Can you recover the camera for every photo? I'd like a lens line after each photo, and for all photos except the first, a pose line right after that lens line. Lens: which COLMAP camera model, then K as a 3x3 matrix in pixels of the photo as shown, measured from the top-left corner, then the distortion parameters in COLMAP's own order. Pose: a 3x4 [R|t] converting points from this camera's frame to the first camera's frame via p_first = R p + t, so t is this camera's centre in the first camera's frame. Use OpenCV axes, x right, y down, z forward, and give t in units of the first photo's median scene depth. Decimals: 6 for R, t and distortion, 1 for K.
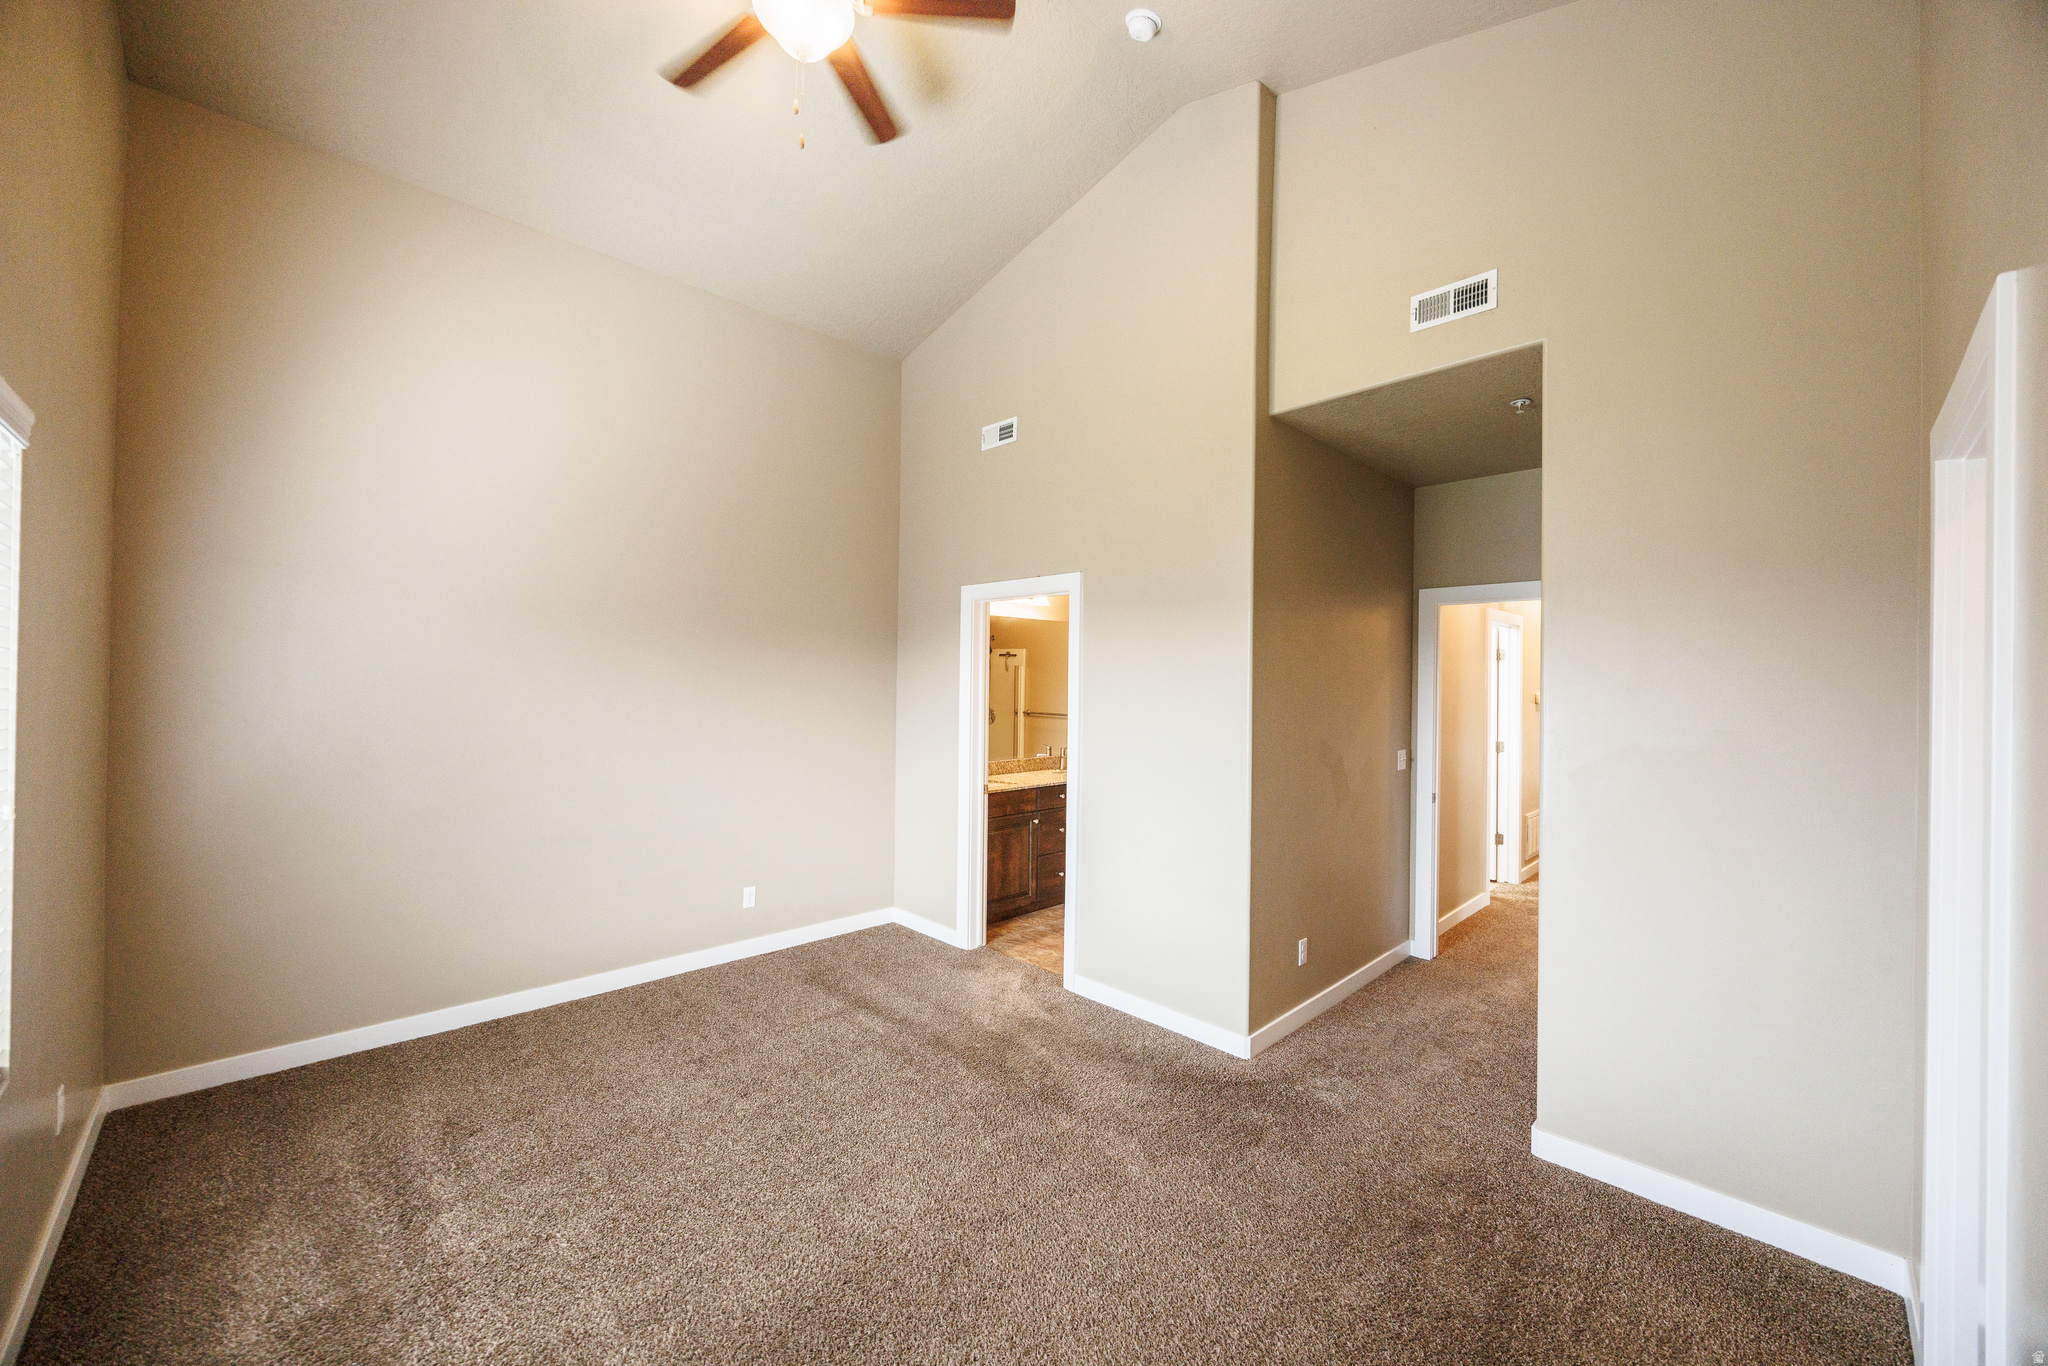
lens RADIAL K [[787.8, 0, 1029.6], [0, 787.8, 682.3], [0, 0, 1]] dist [0.001529, 0.000242]
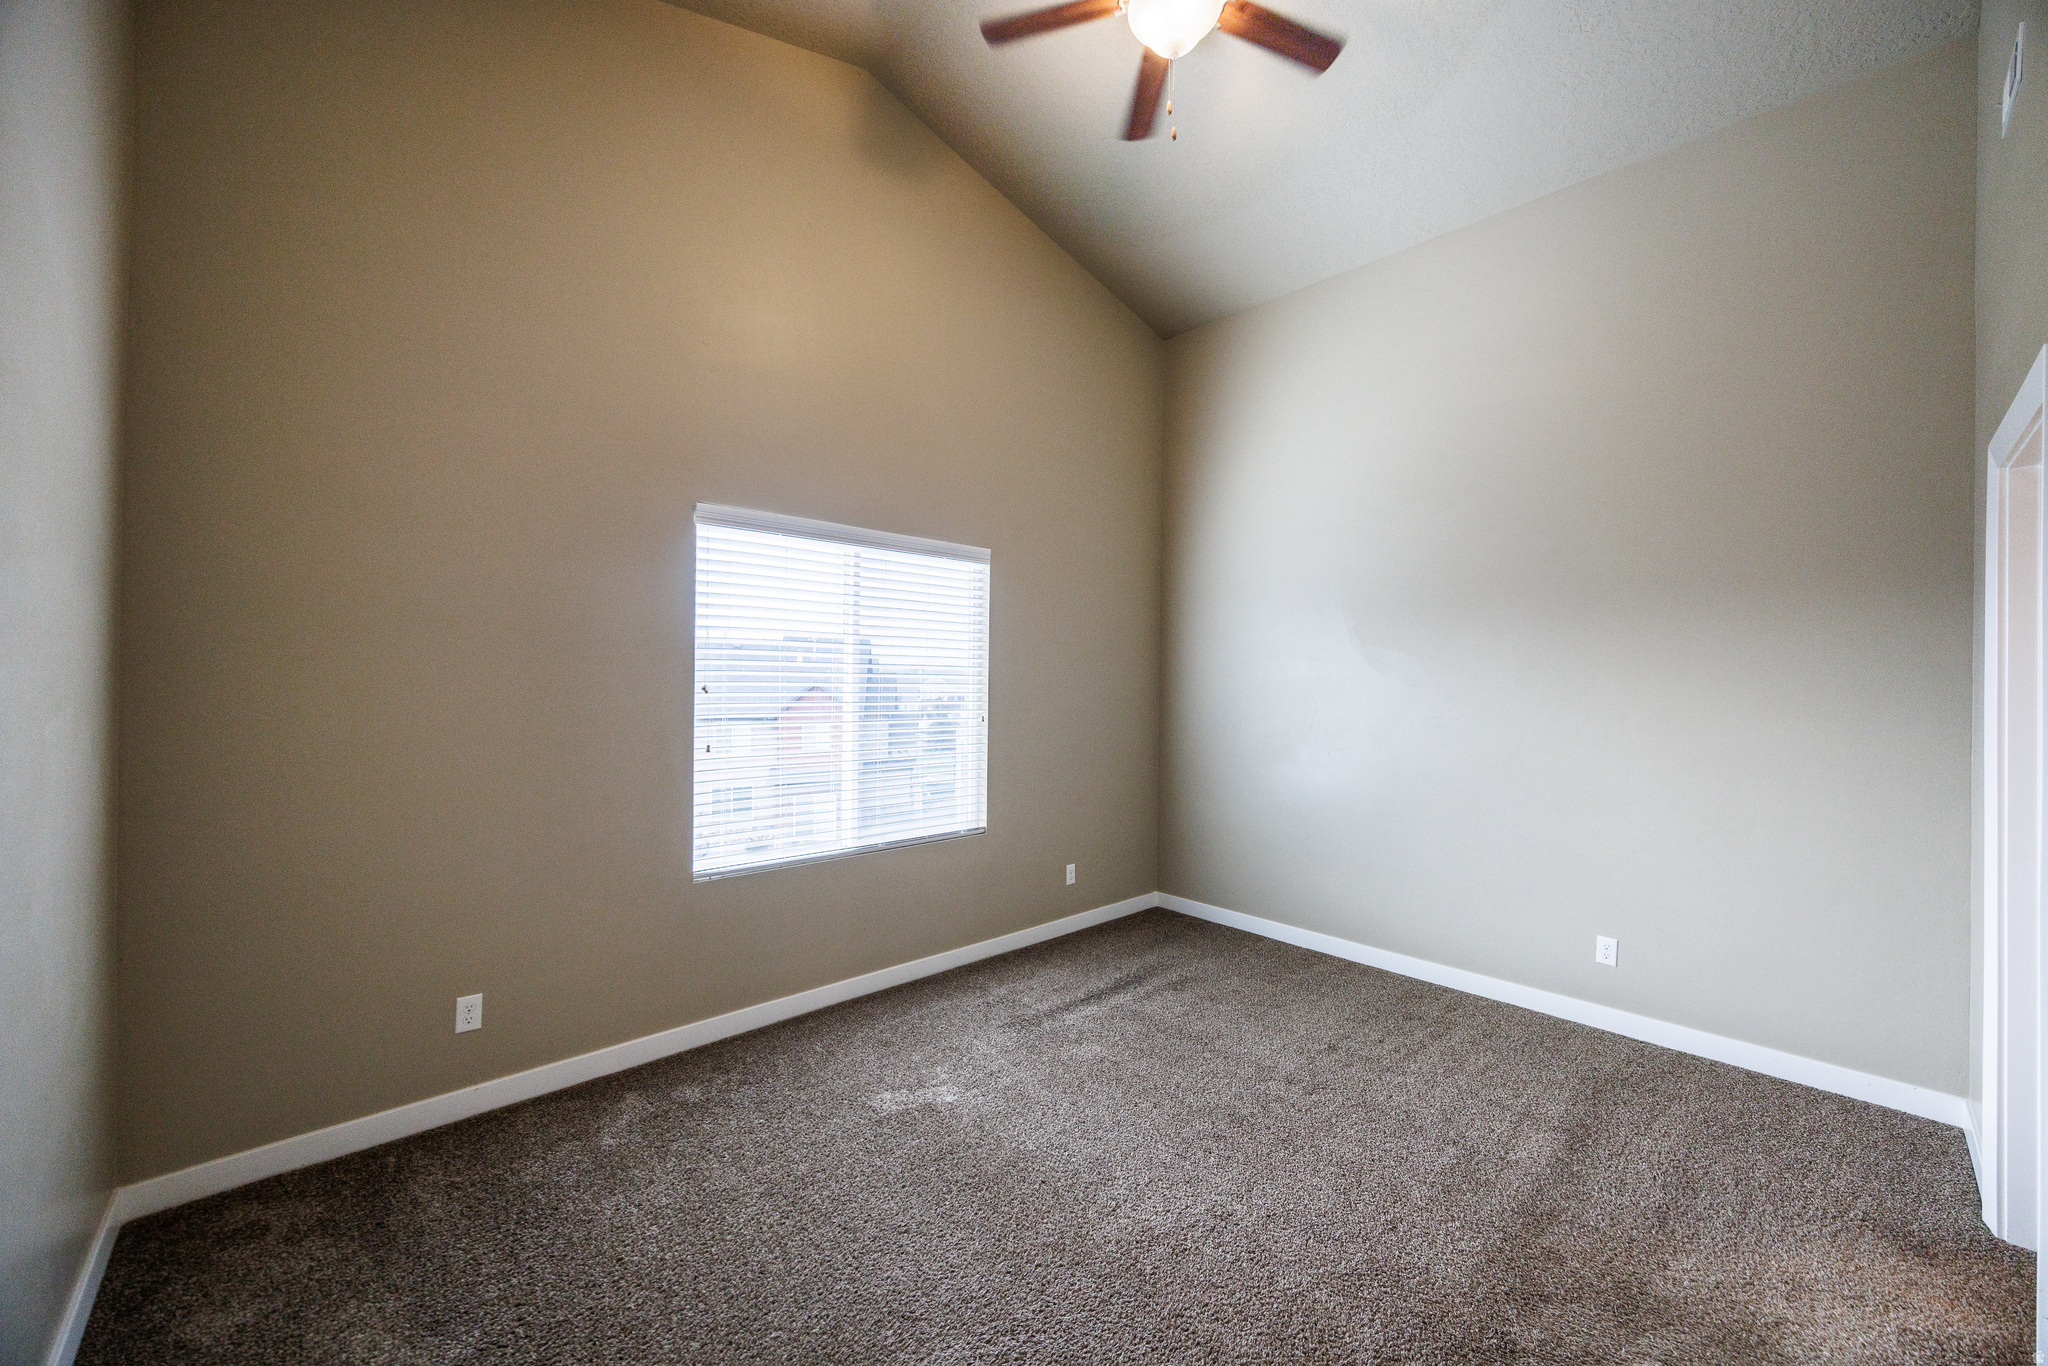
lens RADIAL K [[787.8, 0, 1030.0], [0, 787.8, 682.0], [0, 0, 1]] dist [0.001529, 0.000242]
pose [[-0.040628, -0.006567, -0.999153, 0.544080], [-0.002712, 0.999975, -0.006462, 0.023735], [0.999171, 0.002447, -0.040645, 0.601537]]
